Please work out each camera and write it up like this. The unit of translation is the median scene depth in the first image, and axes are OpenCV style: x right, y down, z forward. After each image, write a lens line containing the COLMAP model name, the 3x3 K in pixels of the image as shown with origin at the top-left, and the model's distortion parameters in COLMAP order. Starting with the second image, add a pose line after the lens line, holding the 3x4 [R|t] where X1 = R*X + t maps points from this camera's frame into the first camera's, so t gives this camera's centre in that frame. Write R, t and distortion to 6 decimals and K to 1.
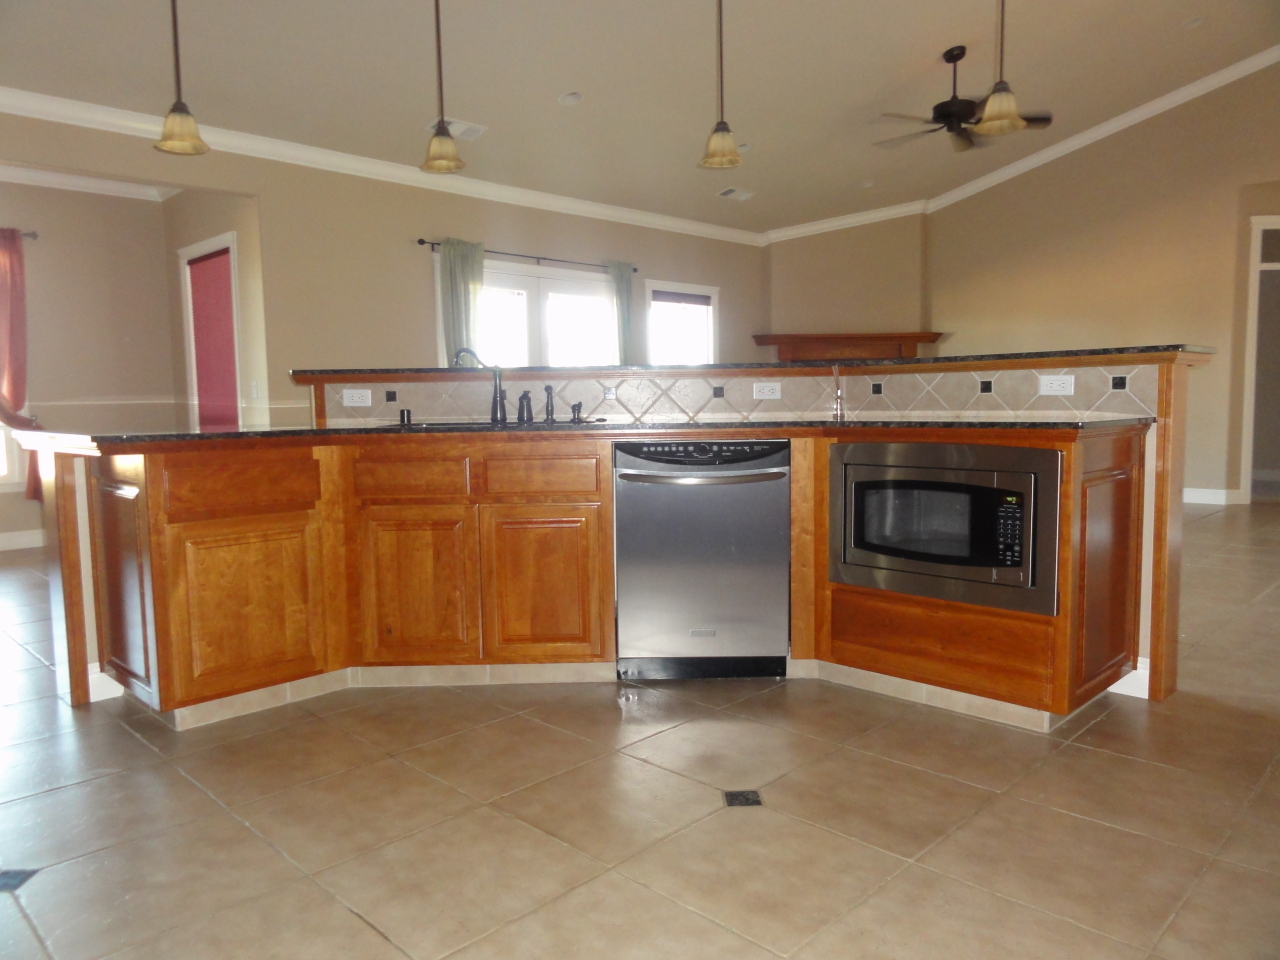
lens RADIAL K [[909.4, 0, 639.8], [0, 909.4, 479.5], [0, 0, 1]] dist [0.008870, 0.002797]
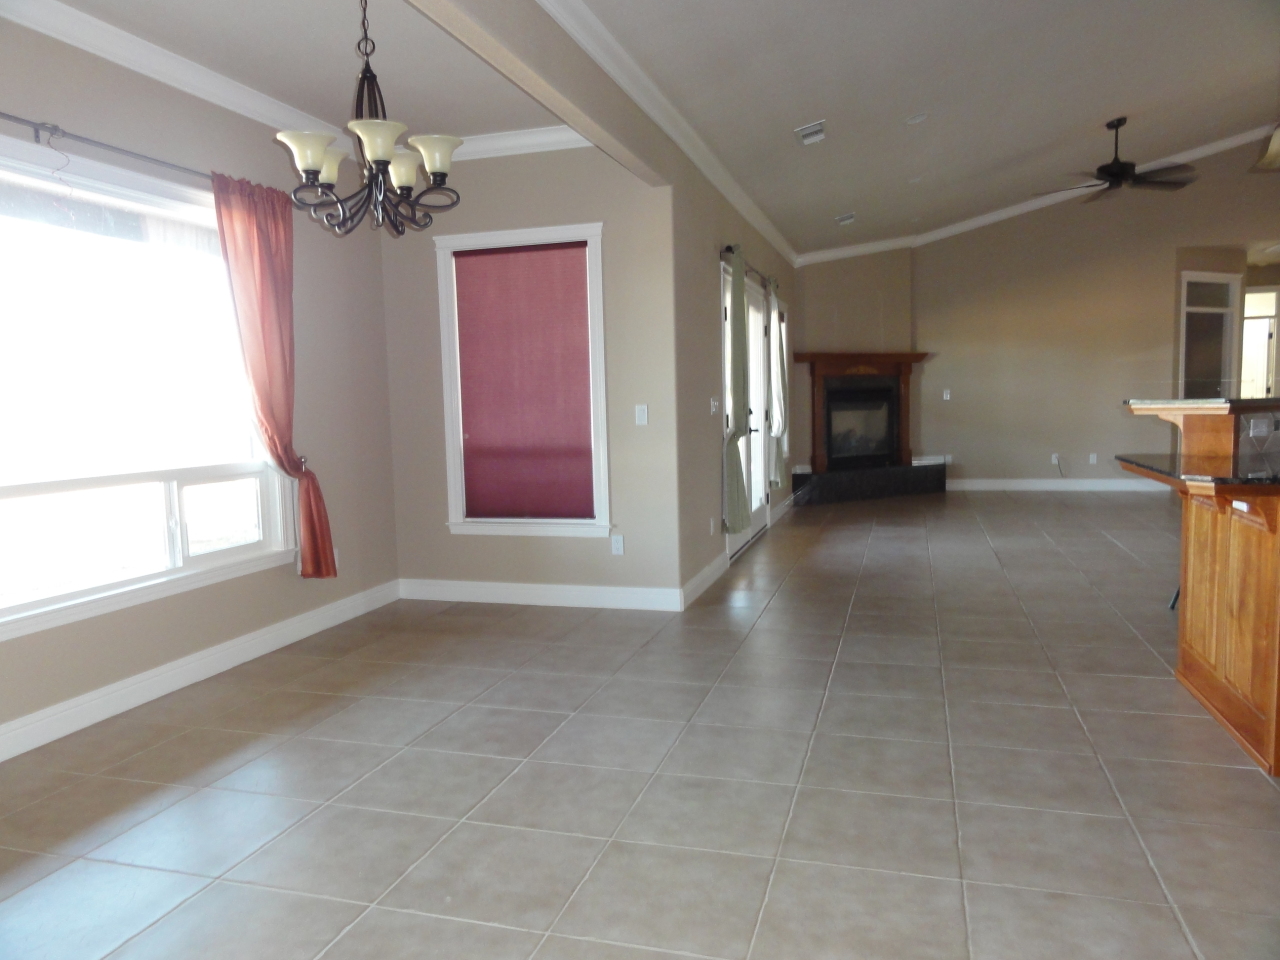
lens RADIAL K [[909.4, 0, 638.4], [0, 909.4, 482.9], [0, 0, 1]] dist [0.008870, 0.002797]
pose [[0.883811, -0.048988, 0.465272, -0.658697], [0.053110, 0.998580, 0.004254, -0.029361], [-0.464819, 0.020951, 0.885158, 0.205692]]
